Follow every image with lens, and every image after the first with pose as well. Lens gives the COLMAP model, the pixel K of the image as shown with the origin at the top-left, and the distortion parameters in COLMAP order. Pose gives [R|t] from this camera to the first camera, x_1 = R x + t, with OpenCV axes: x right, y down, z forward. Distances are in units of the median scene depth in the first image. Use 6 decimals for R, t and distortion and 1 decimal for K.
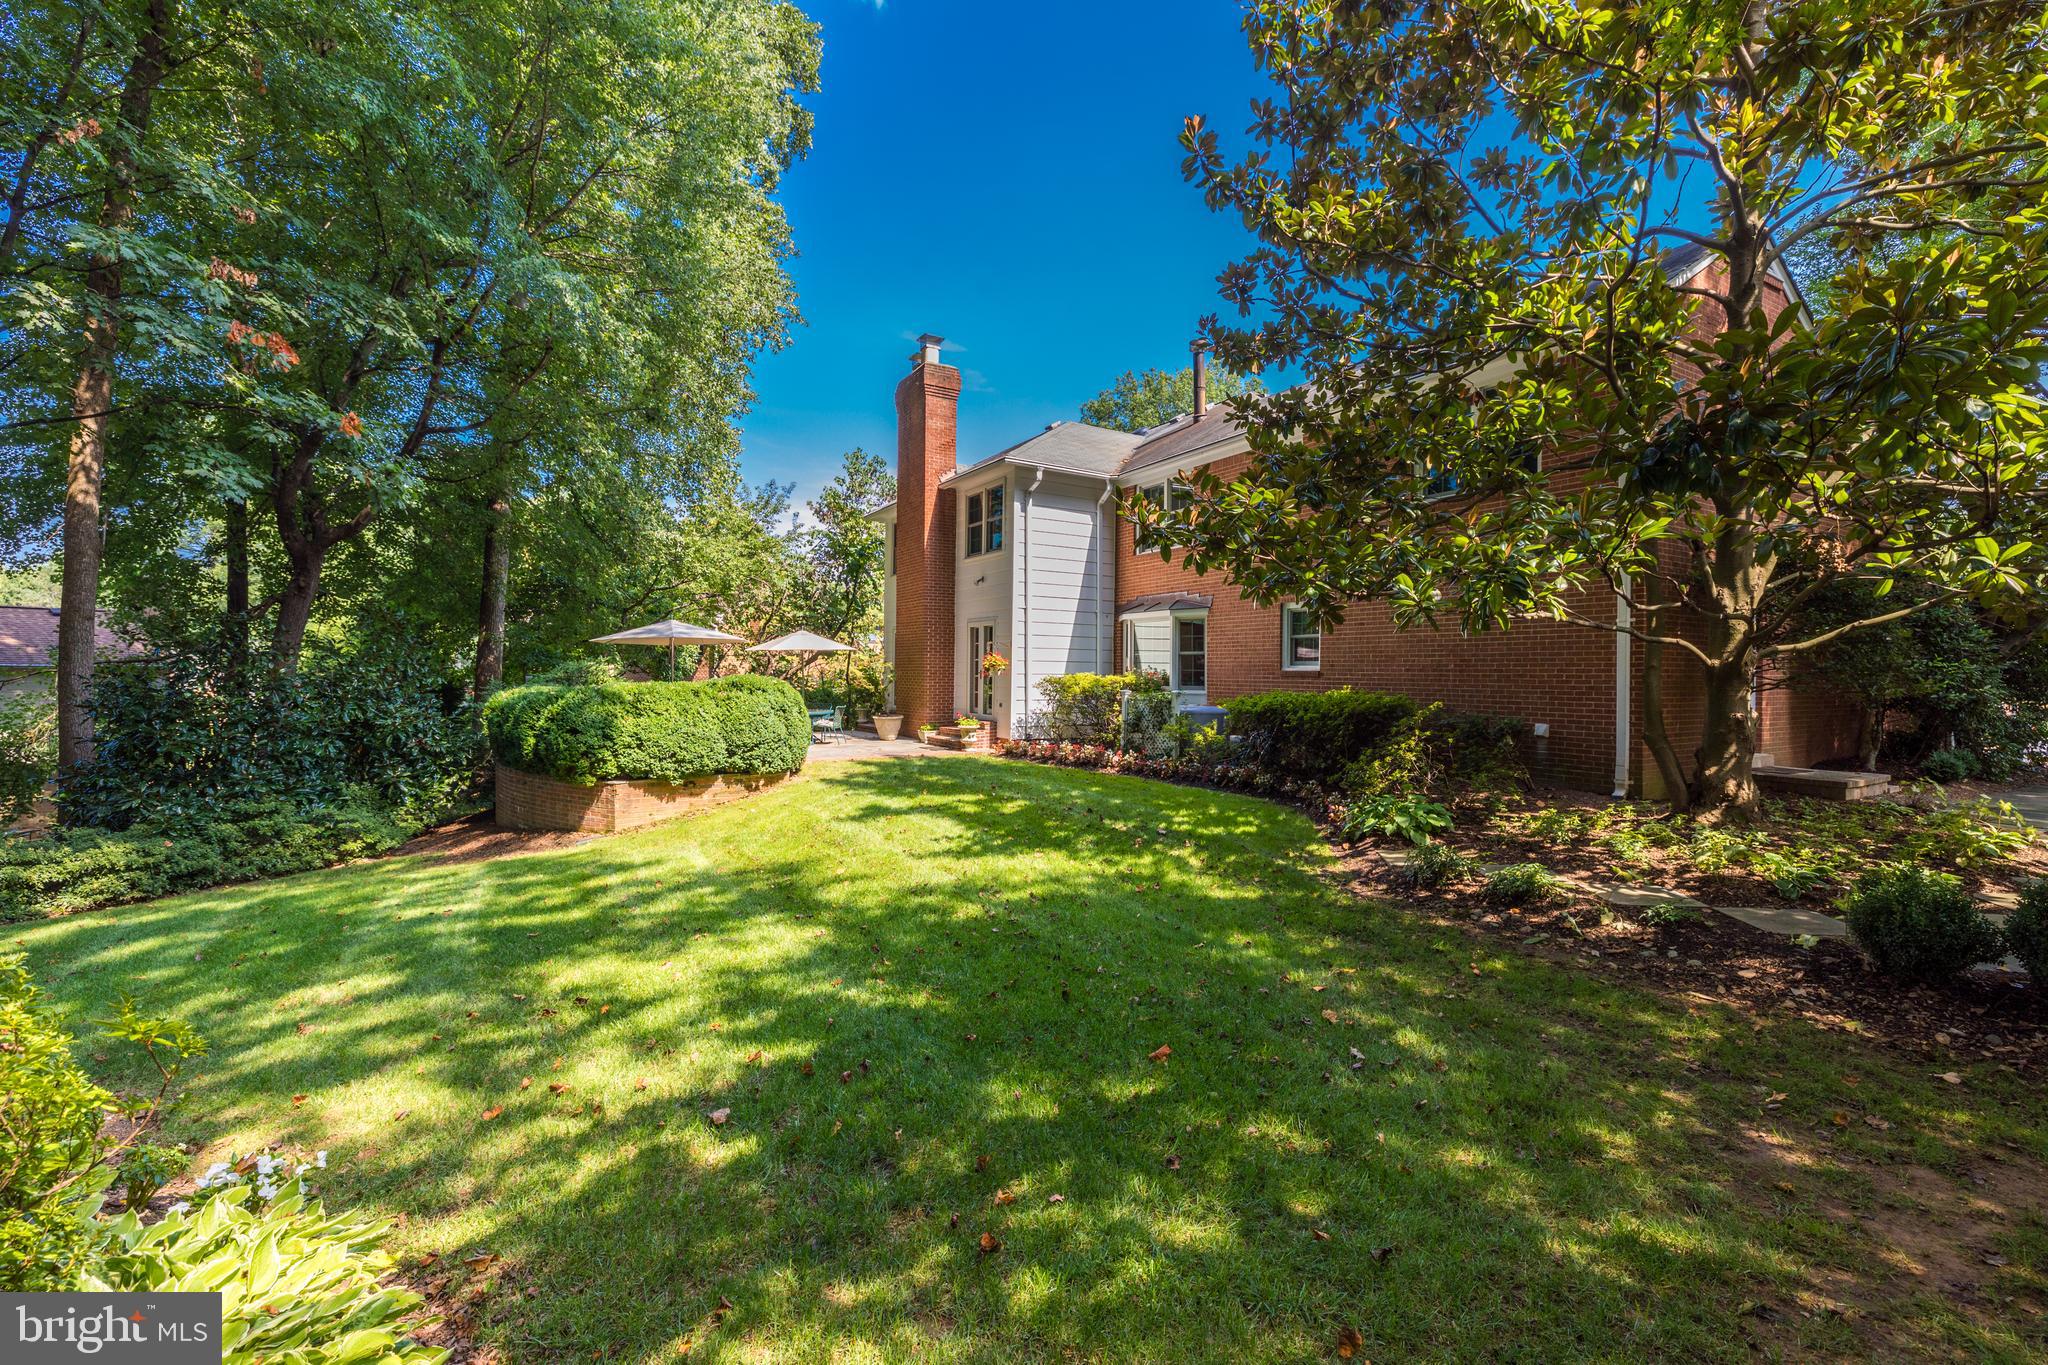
lens RADIAL K [[861.1, 0, 1024.0], [0, 861.1, 682.5], [0, 0, 1]] dist [0.000452, 0.000158]
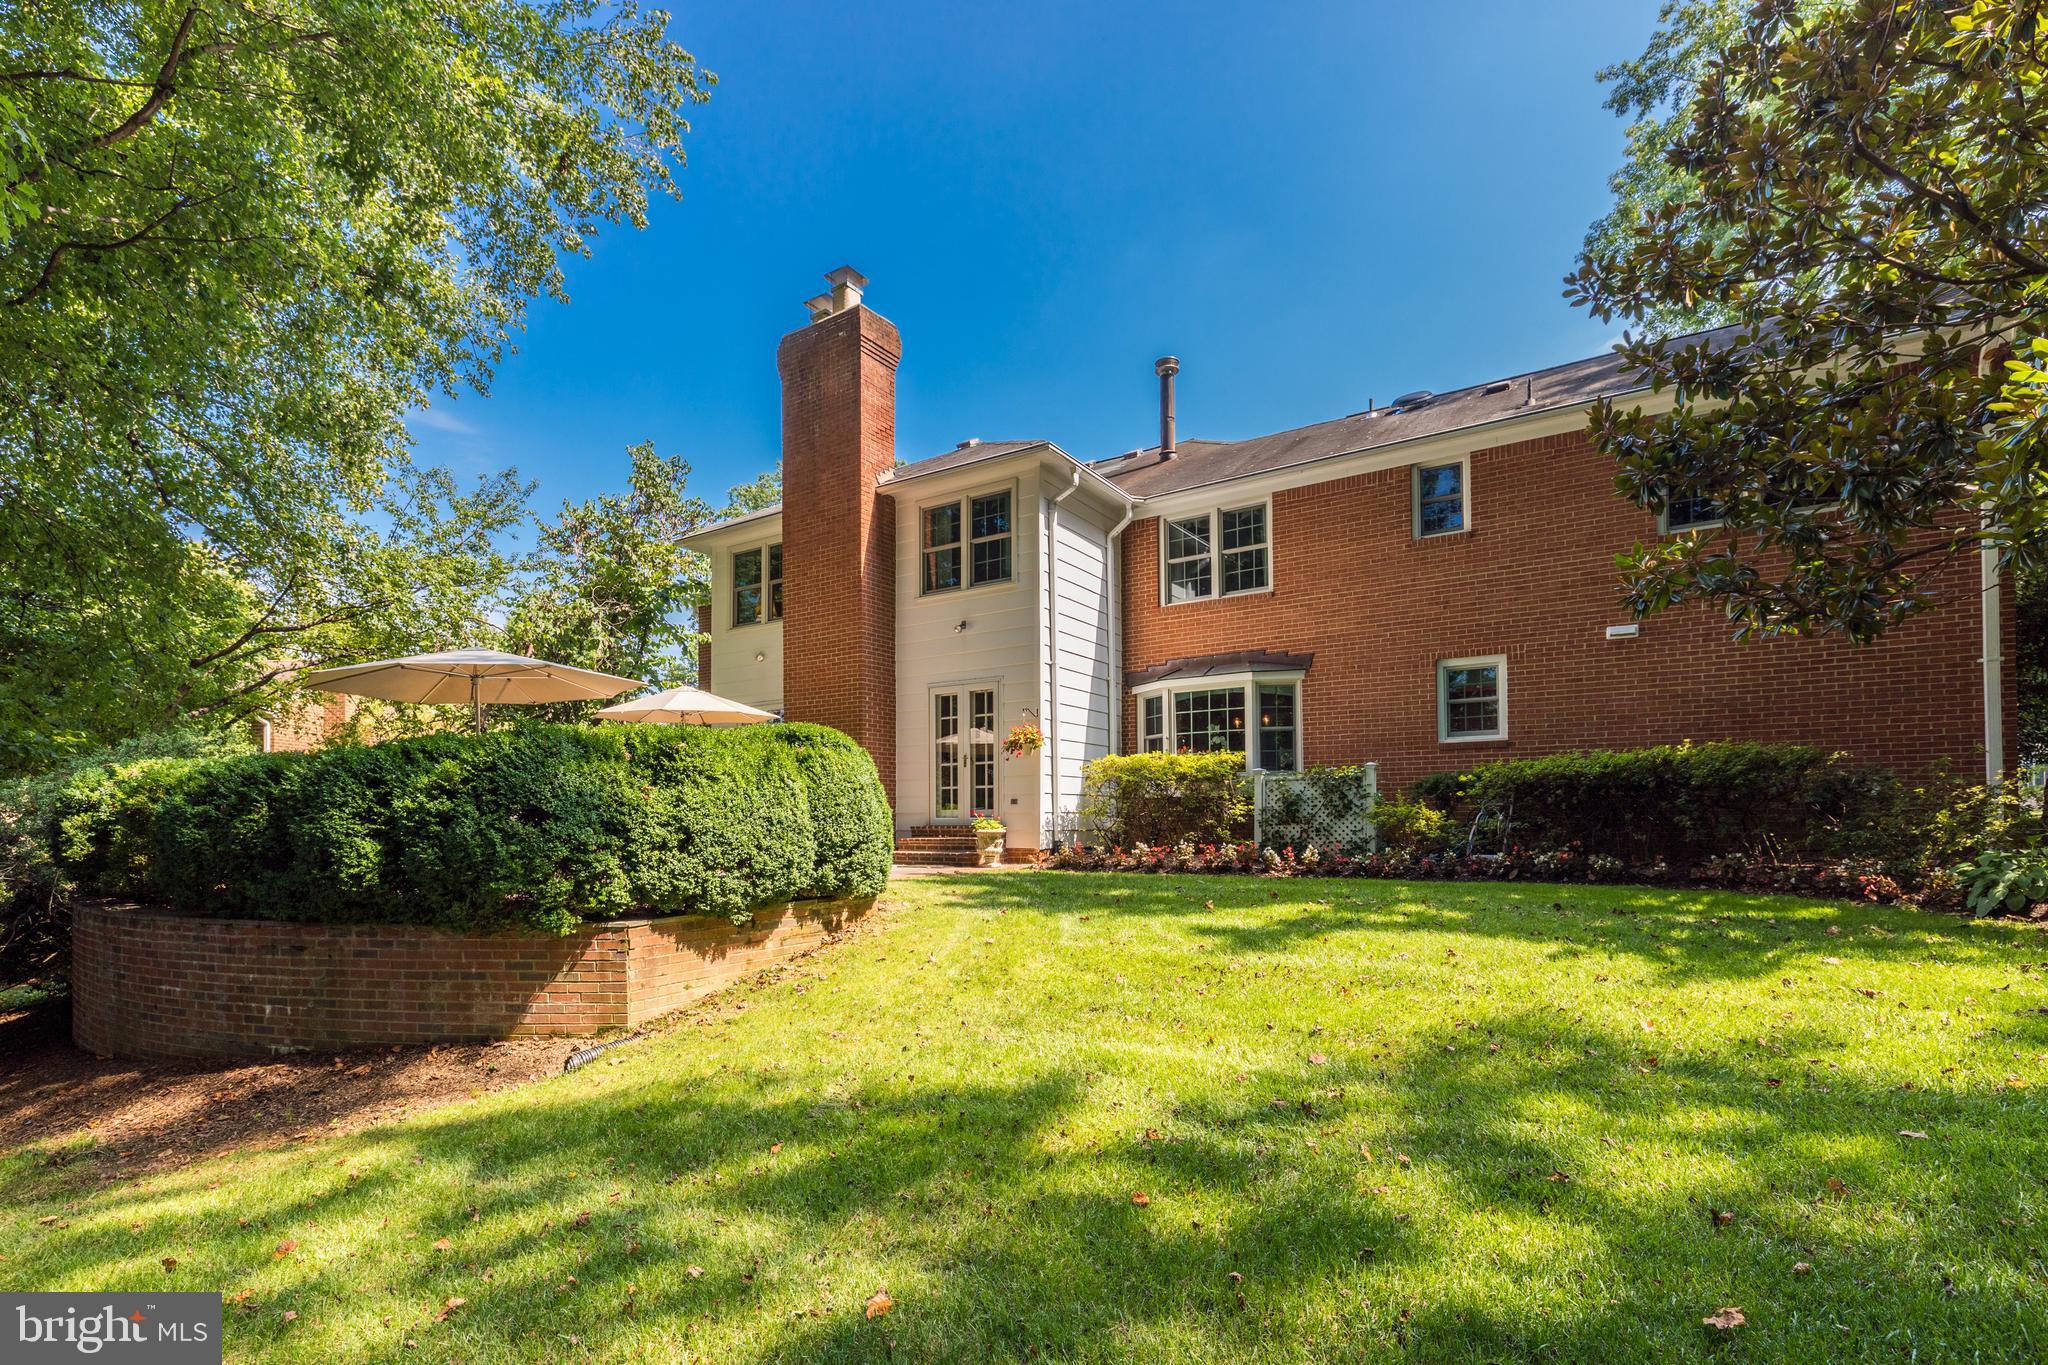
lens RADIAL K [[938.7, 0, 1026.8], [0, 938.7, 813.4], [0, 0, 1]] dist [0.000955, 0.000239]
pose [[0.894719, -0.011219, 0.446488, -0.475148], [0.021305, 0.999618, -0.017577, 0.065076], [-0.446120, 0.025239, 0.894617, 0.415116]]
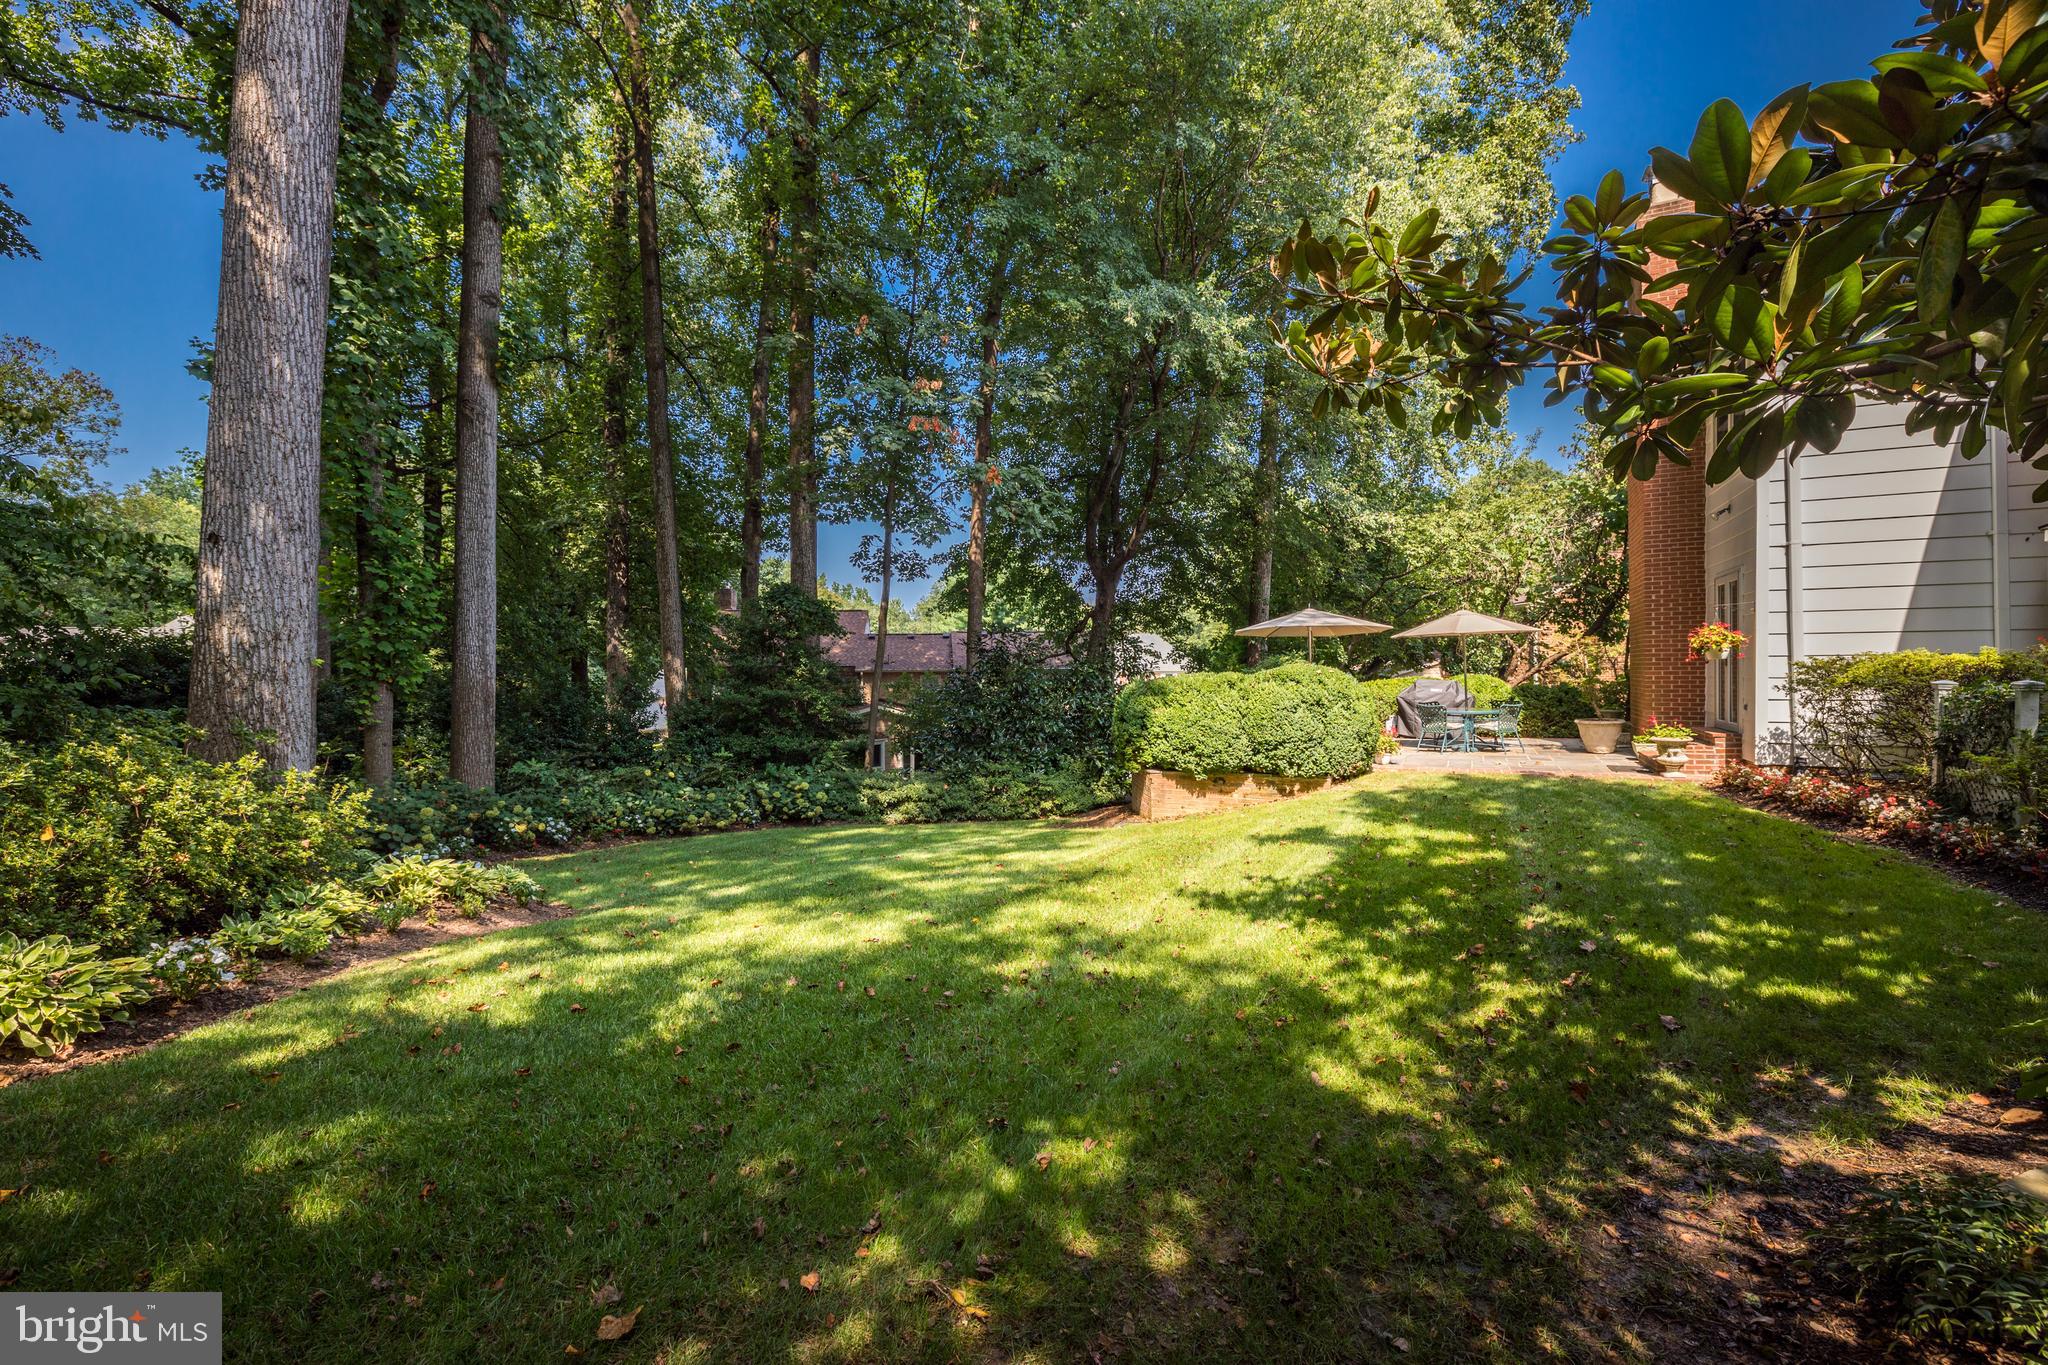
lens RADIAL K [[861.1, 0, 1024.0], [0, 861.1, 682.5], [0, 0, 1]] dist [0.000452, 0.000158]
pose [[0.532388, -0.001170, -0.846500, 0.289922], [0.001425, 0.999999, -0.000486, 0.010380], [0.846499, -0.000948, 0.532389, 0.307982]]
